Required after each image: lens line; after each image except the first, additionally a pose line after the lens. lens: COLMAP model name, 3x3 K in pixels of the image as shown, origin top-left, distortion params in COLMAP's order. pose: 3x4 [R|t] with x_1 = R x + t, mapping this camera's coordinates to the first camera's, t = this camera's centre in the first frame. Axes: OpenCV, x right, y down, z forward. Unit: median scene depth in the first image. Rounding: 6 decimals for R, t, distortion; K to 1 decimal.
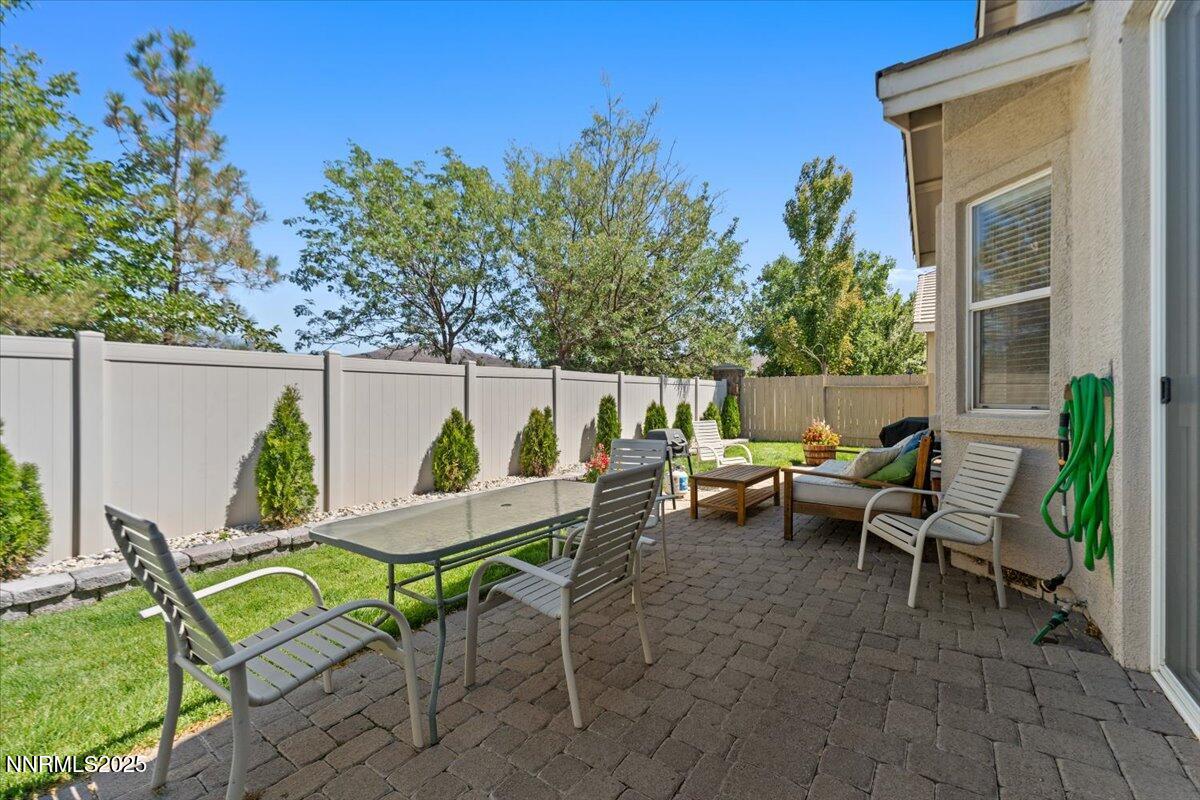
lens RADIAL K [[484.5, 0, 606.6], [0, 484.5, 397.2], [0, 0, 1]] dist [0.000410, 0.000044]
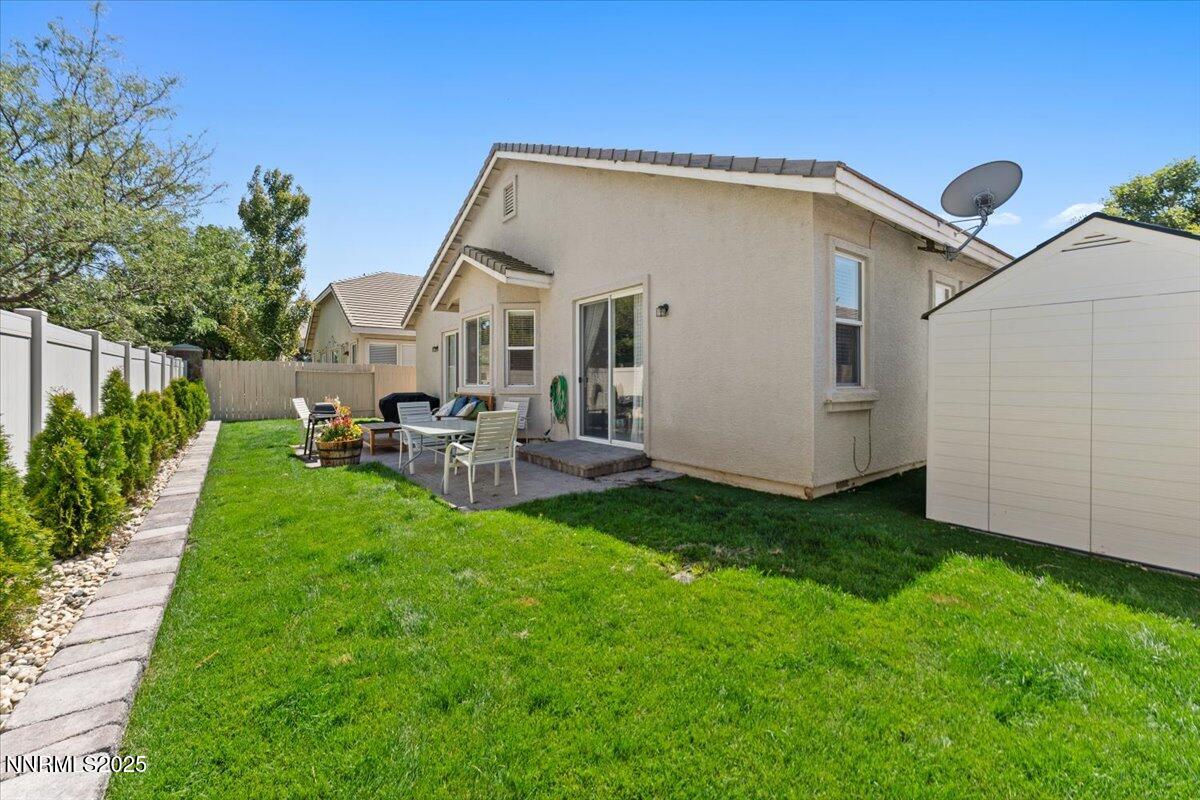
lens RADIAL K [[496.0, 0, 613.5], [0, 496.0, 385.1], [0, 0, 1]] dist [-0.000753, -0.000069]
pose [[0.291053, -0.006884, 0.956682, -0.461258], [-0.004097, 0.999956, 0.008442, -0.000972], [-0.956698, -0.006377, 0.291012, -0.101016]]
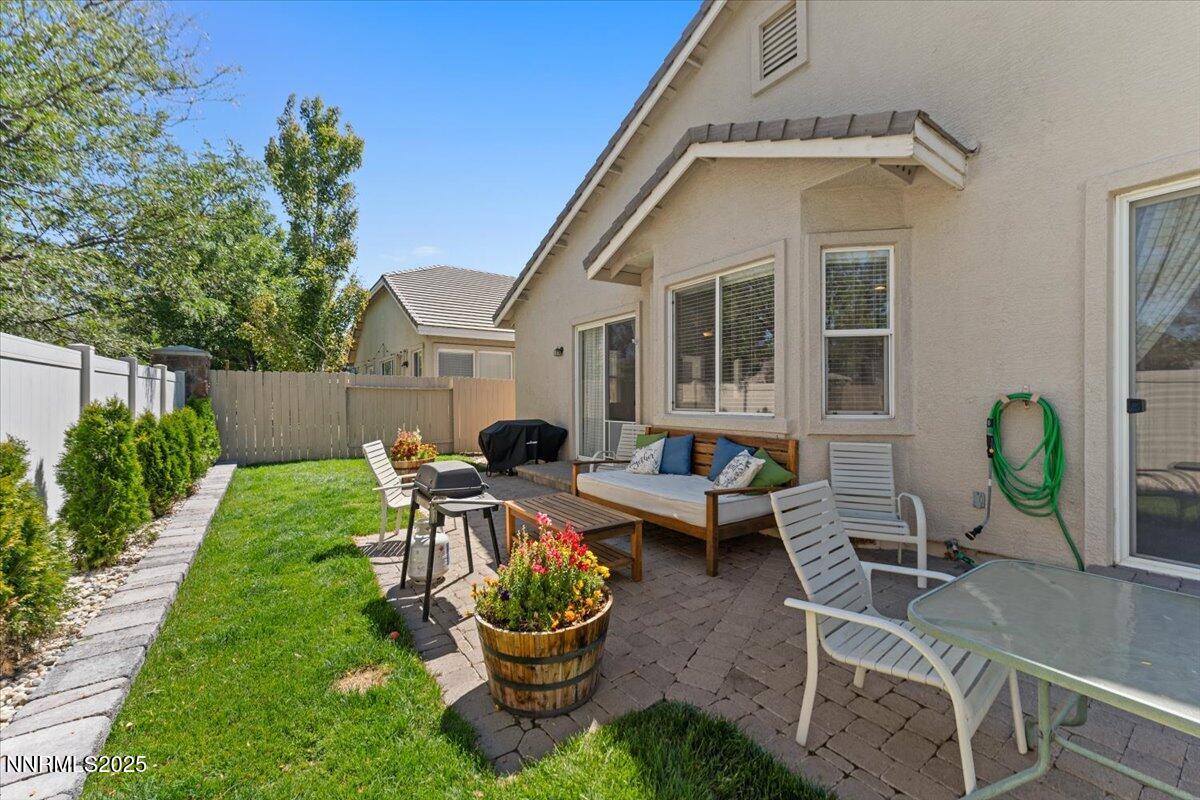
lens RADIAL K [[481.3, 0, 606.3], [0, 481.3, 403.3], [0, 0, 1]] dist [-0.000814, 0.000057]
pose [[0.334735, -0.009765, 0.942262, -0.155880], [-0.002959, 0.999930, 0.011414, -0.004893], [-0.942308, -0.006609, 0.334682, 0.294857]]
